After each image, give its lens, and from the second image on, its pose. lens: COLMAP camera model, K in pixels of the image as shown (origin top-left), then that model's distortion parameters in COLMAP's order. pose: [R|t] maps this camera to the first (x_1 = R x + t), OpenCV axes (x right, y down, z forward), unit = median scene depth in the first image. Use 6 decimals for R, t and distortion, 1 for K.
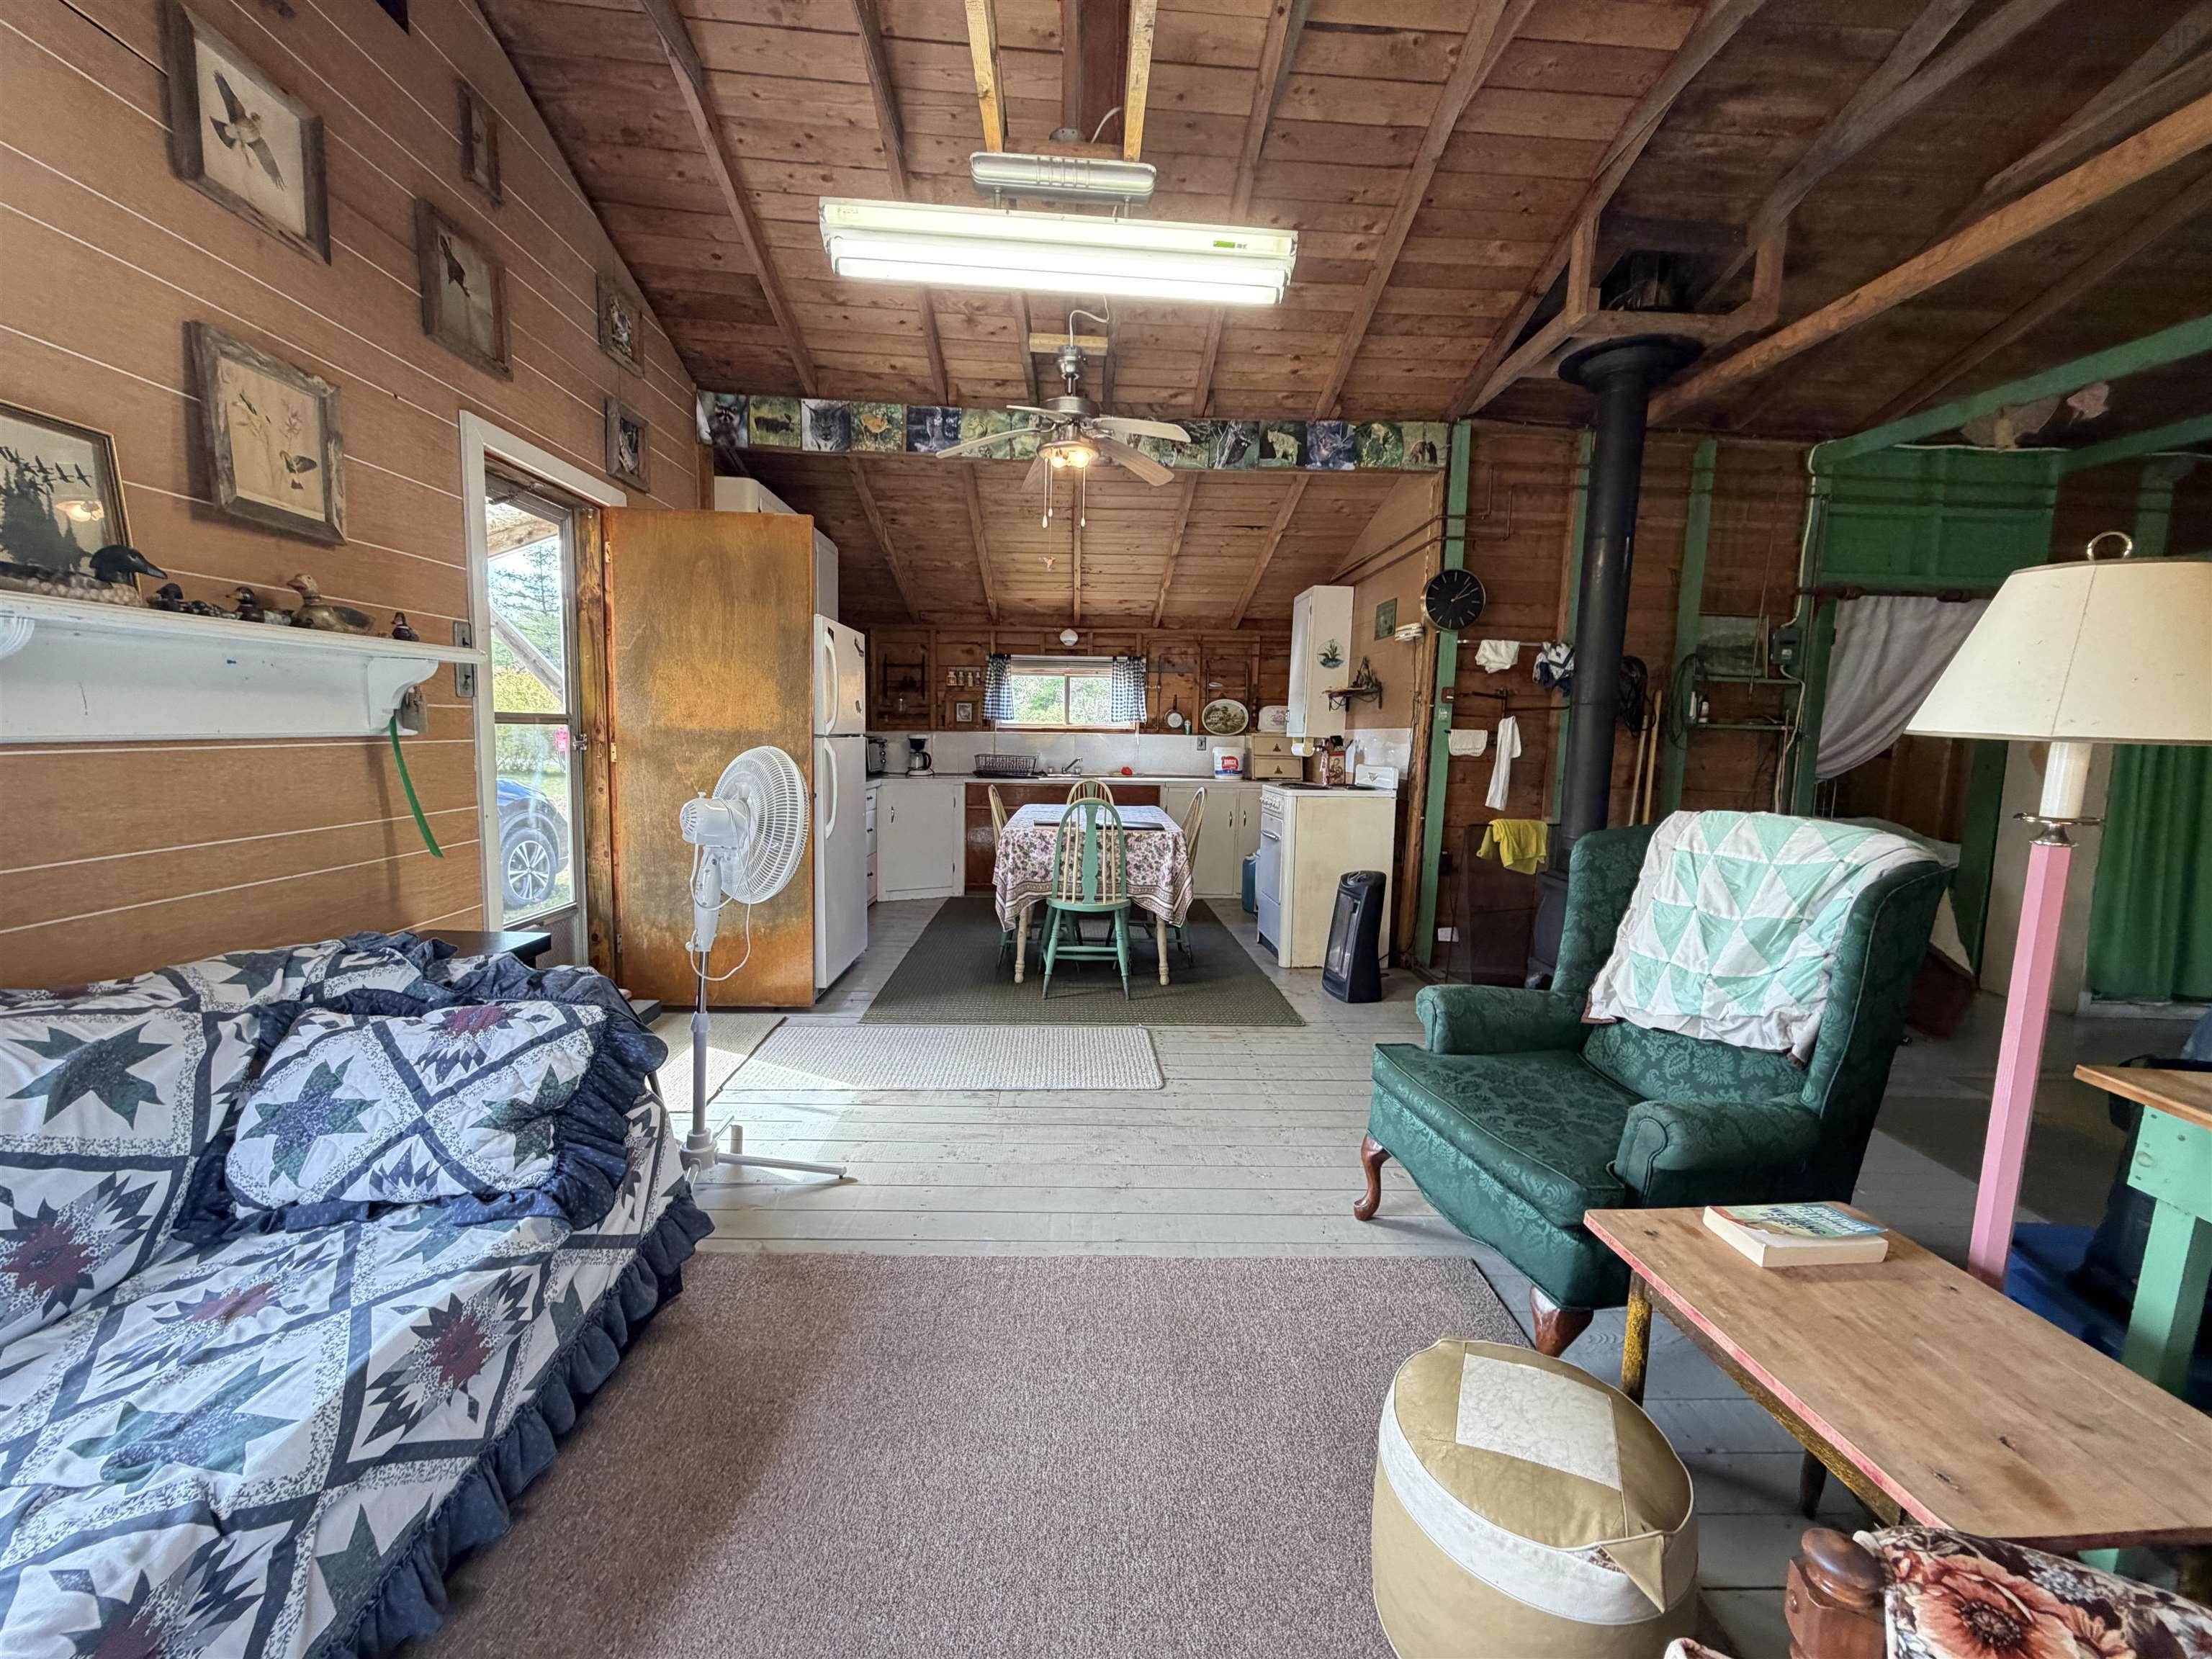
lens RADIAL K [[877.9, 0, 1099.7], [0, 877.9, 827.4], [0, 0, 1]] dist [-0.000572, -0.000116]
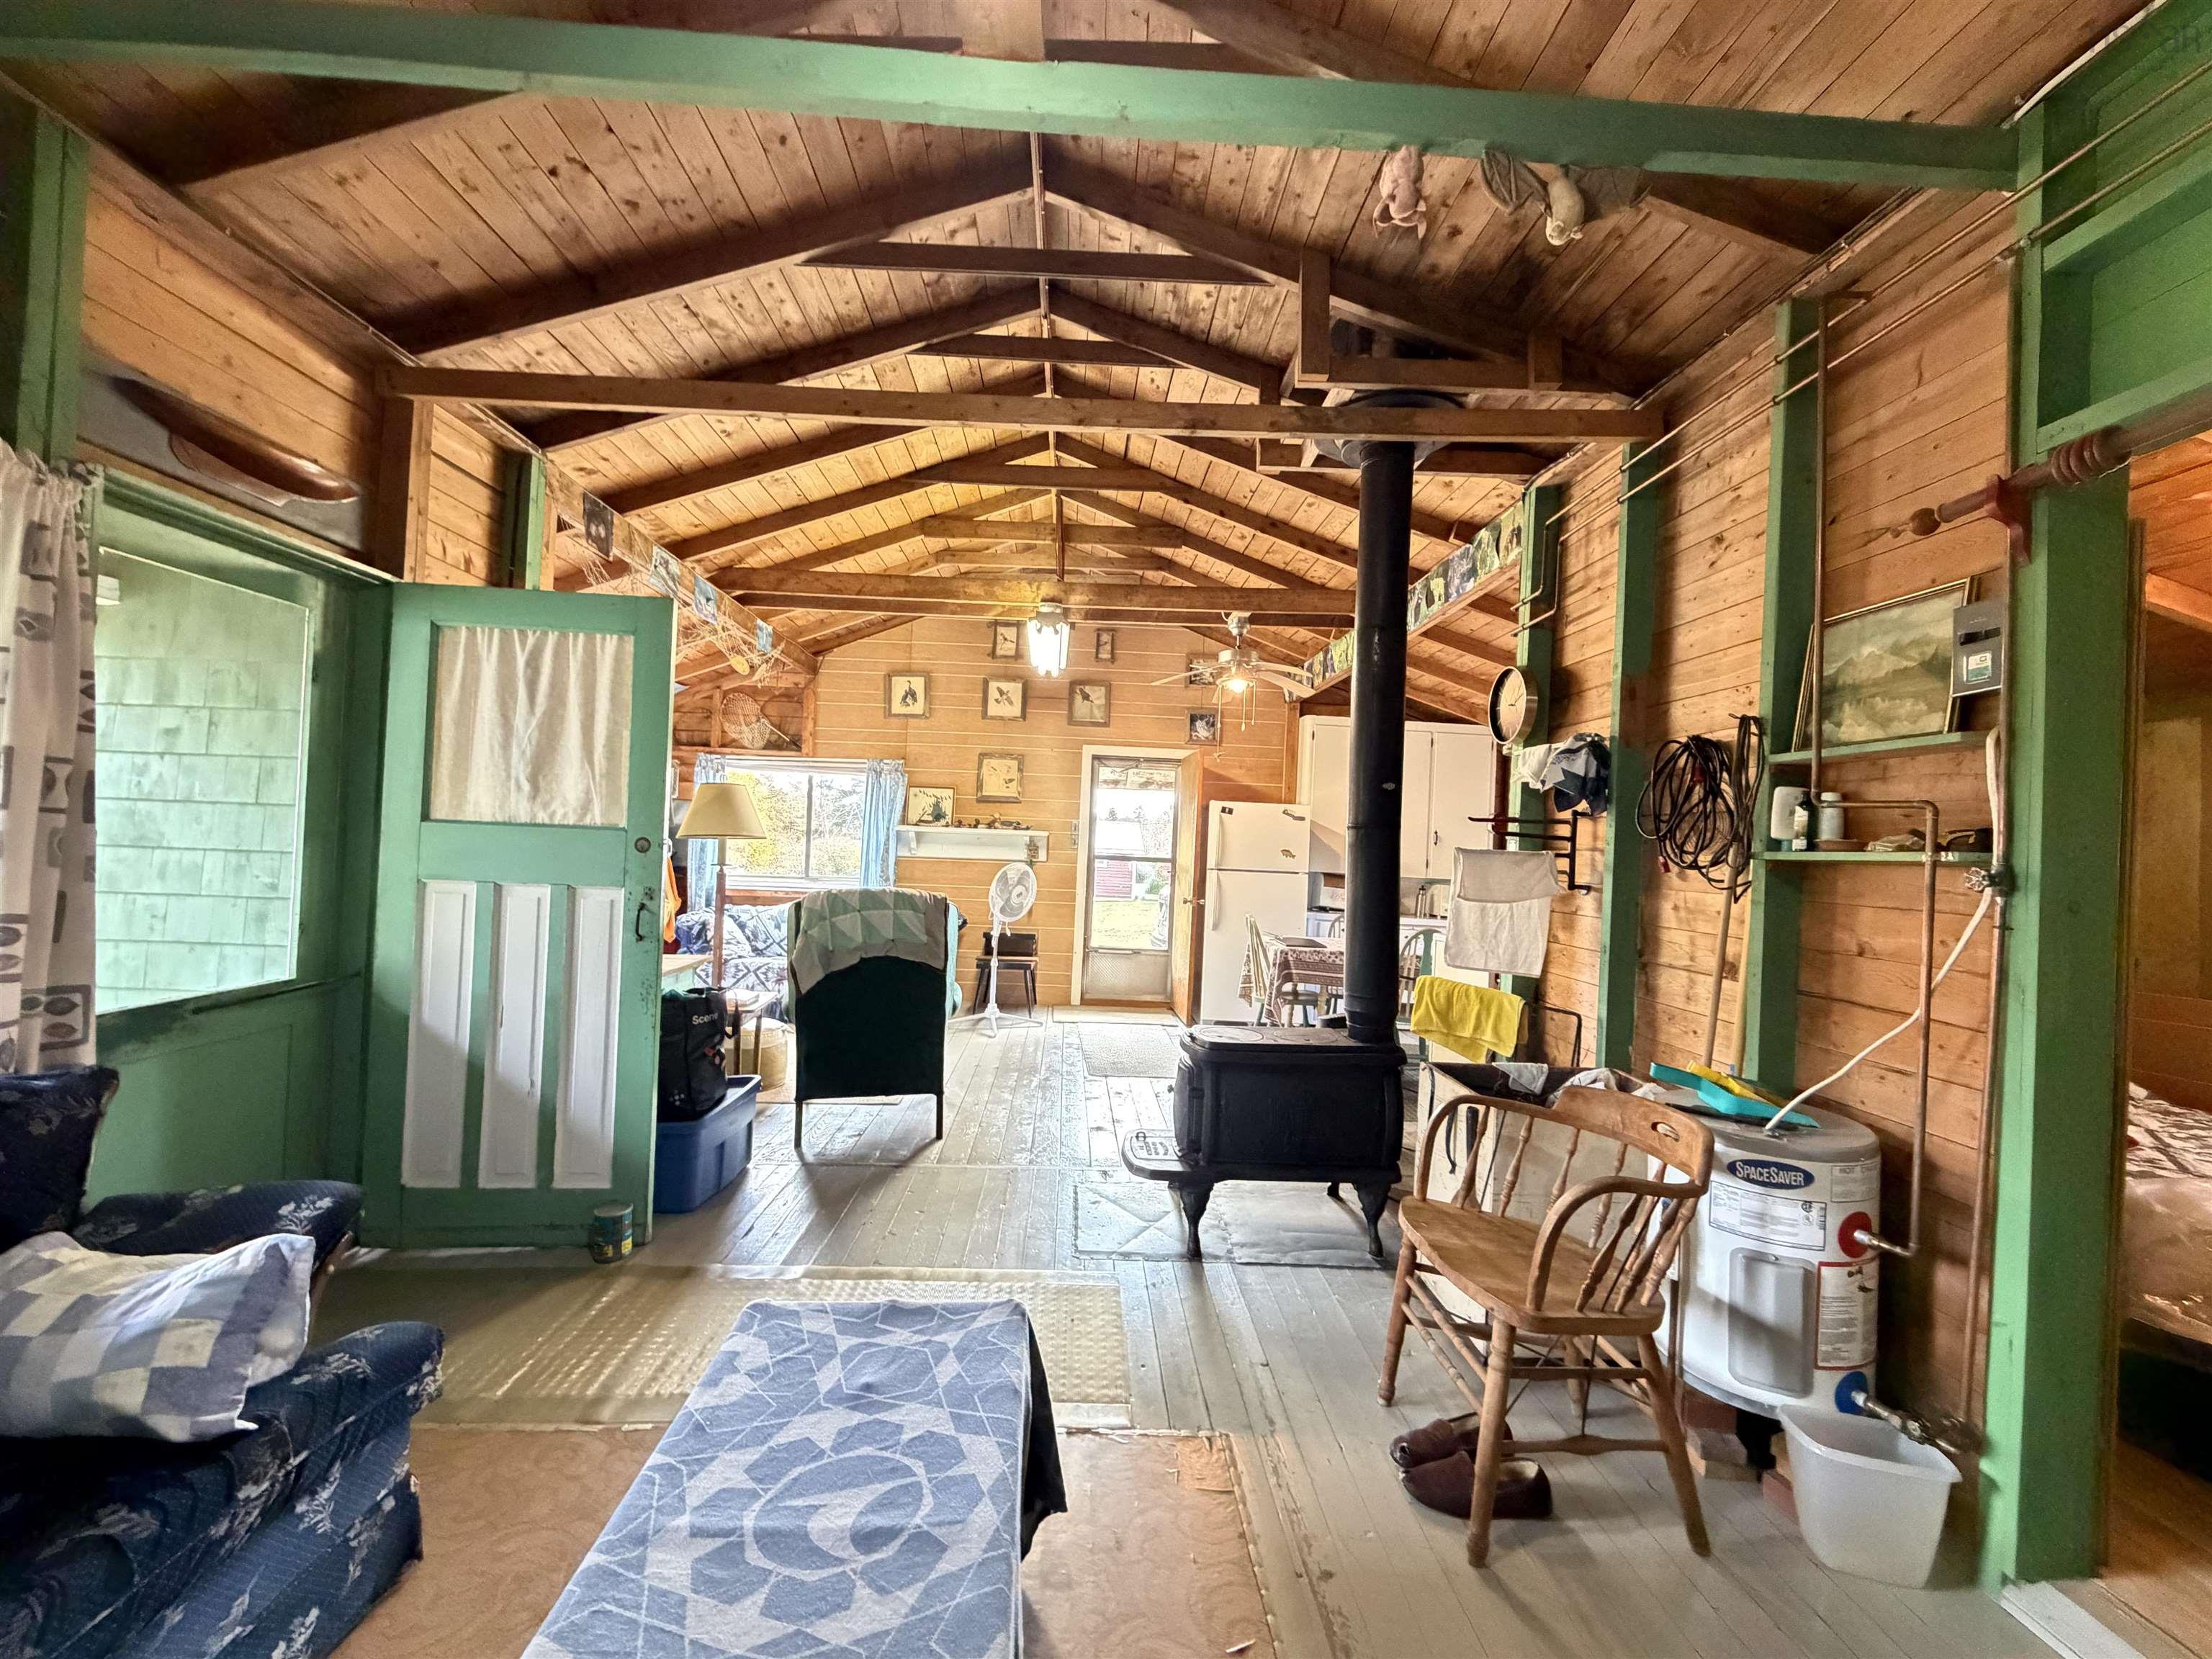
lens RADIAL K [[877.9, 0, 1099.7], [0, 877.9, 827.4], [0, 0, 1]] dist [-0.000572, -0.000116]
pose [[0.016066, -0.056545, -0.998271, 1.939880], [-0.153559, 0.986415, -0.058345, -0.069930], [0.988009, 0.154231, 0.007165, 1.050213]]
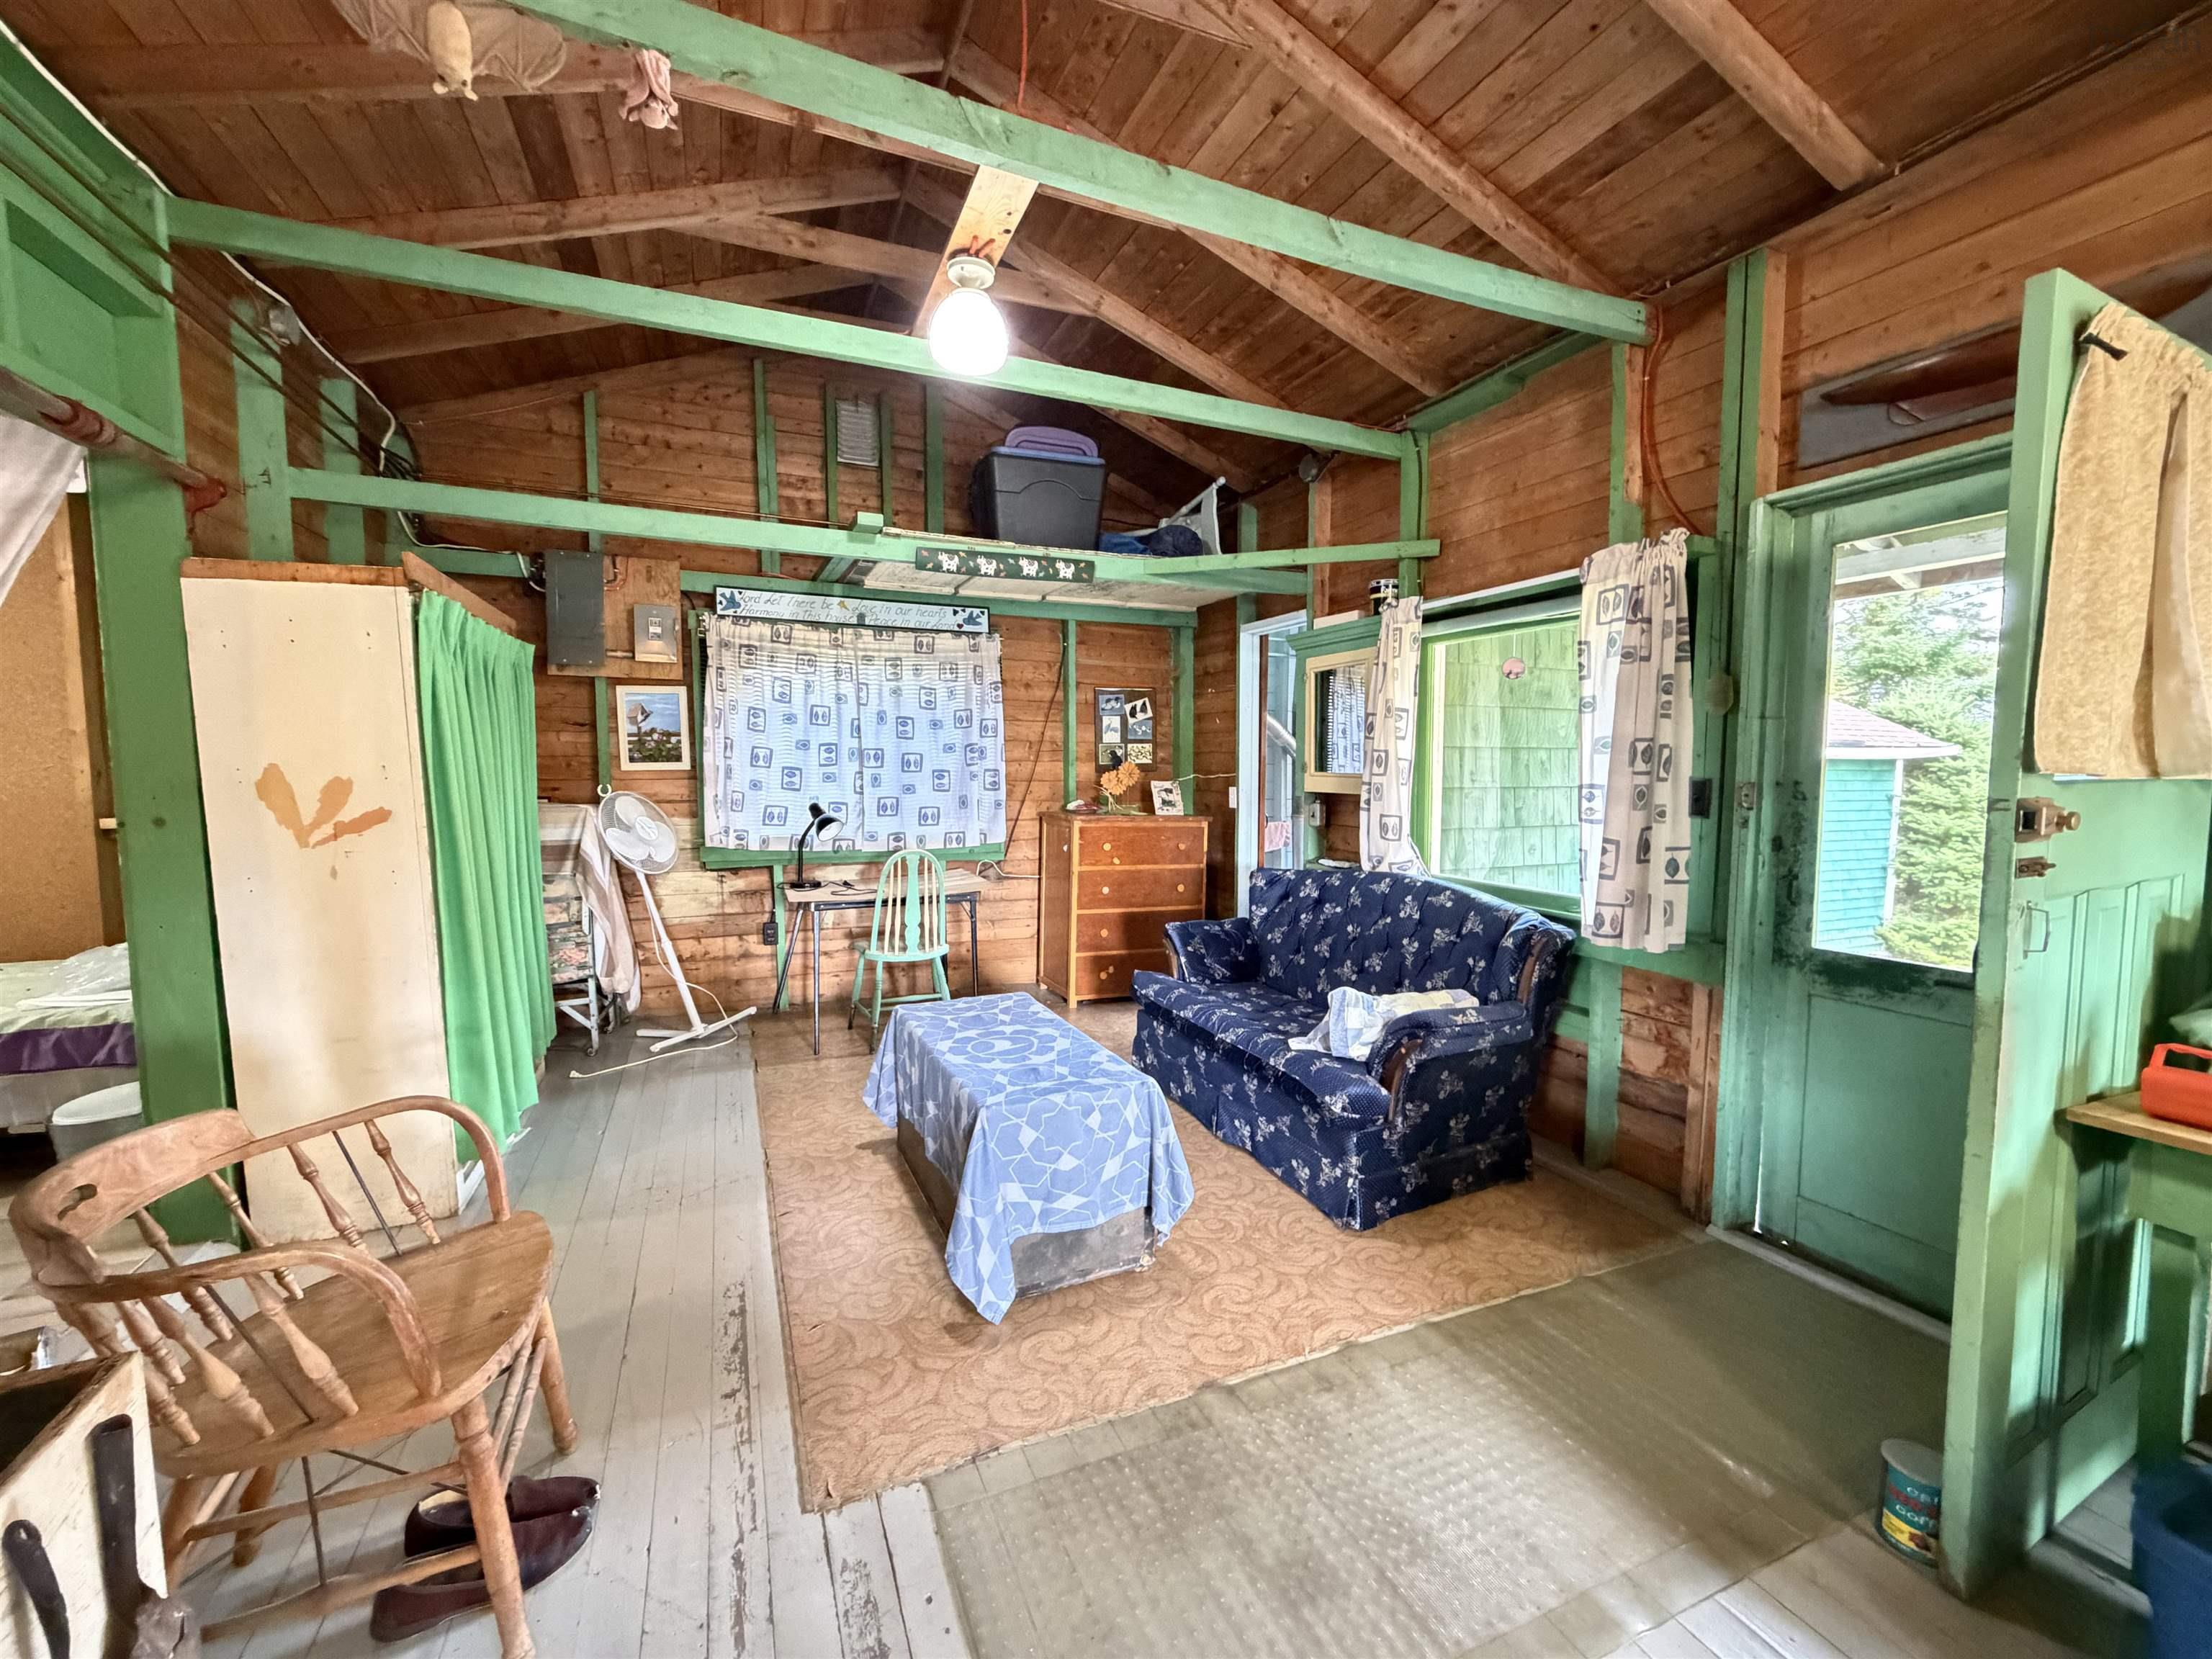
lens RADIAL K [[877.9, 0, 1099.7], [0, 877.9, 827.4], [0, 0, 1]] dist [-0.000572, -0.000116]
pose [[-0.379720, -0.106168, 0.918989, 0.649245], [0.092724, 0.984022, 0.151994, -0.143483], [-0.920443, 0.142927, -0.363809, 1.201212]]
